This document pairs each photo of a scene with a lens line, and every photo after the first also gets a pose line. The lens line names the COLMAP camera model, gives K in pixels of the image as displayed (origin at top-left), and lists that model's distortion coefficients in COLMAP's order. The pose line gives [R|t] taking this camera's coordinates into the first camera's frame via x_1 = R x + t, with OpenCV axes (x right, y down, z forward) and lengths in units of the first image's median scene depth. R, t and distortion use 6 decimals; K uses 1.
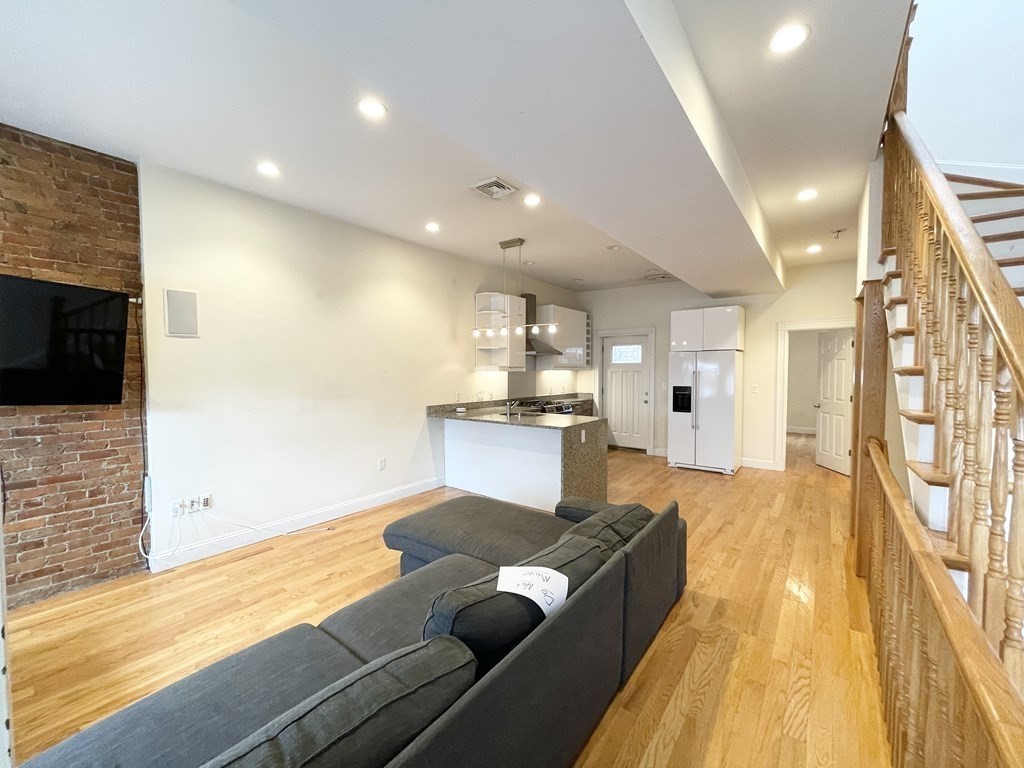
lens RADIAL K [[411.9, 0, 511.4], [0, 411.9, 384.7], [0, 0, 1]] dist [-0.001957, 0.000197]
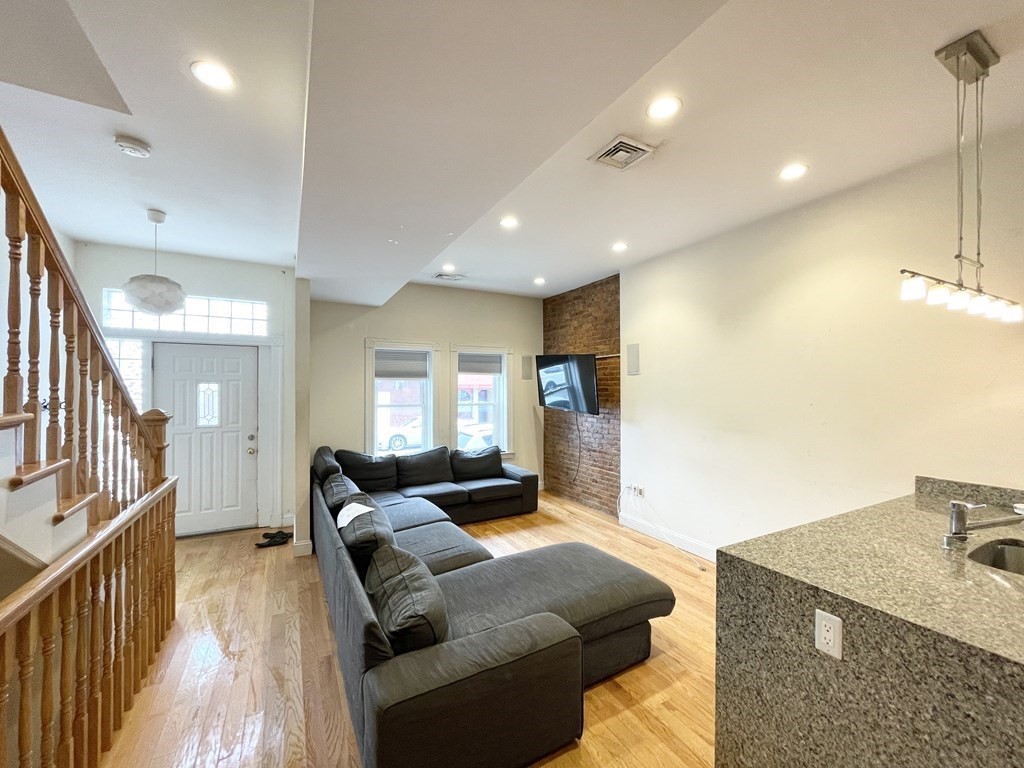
lens RADIAL K [[411.9, 0, 510.3], [0, 411.9, 384.1], [0, 0, 1]] dist [-0.001957, 0.000197]
pose [[-0.407856, -0.008805, -0.913004, 0.809551], [-0.034005, 0.999406, 0.005552, -0.081506], [0.912413, 0.033311, -0.407913, 1.312813]]
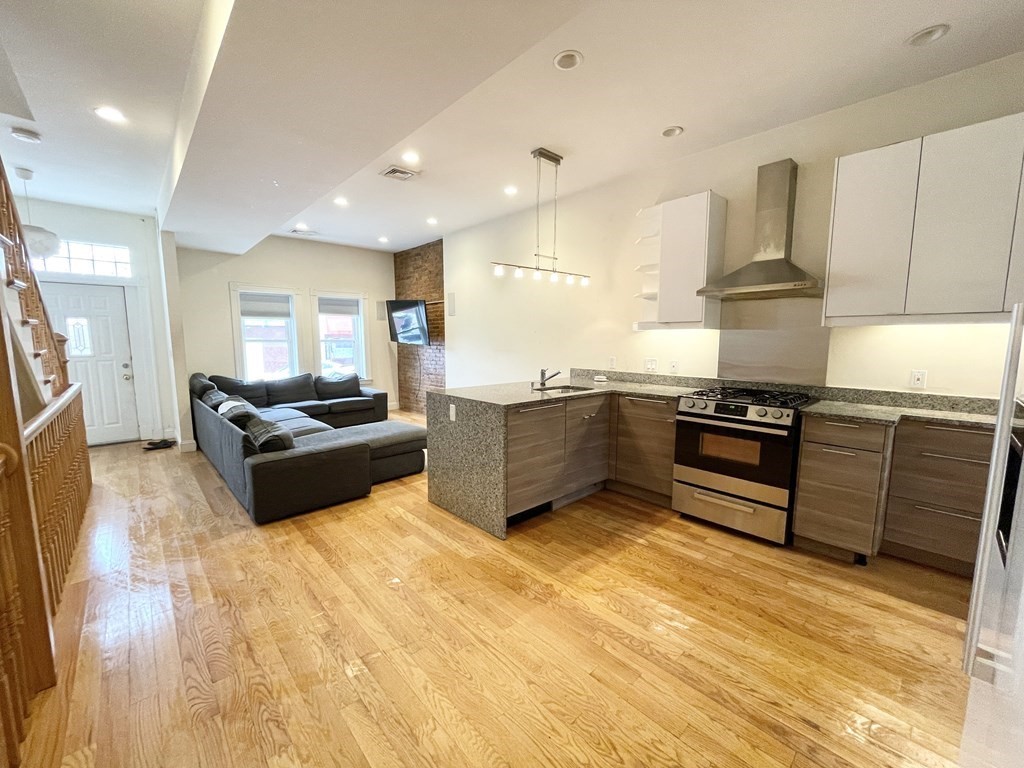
lens RADIAL K [[411.9, 0, 509.8], [0, 411.9, 384.2], [0, 0, 1]] dist [-0.001957, 0.000197]
pose [[-0.166957, 0.111533, -0.979636, 1.315678], [-0.036186, 0.992219, 0.119132, -0.033430], [0.985300, 0.055339, -0.161622, 1.785415]]
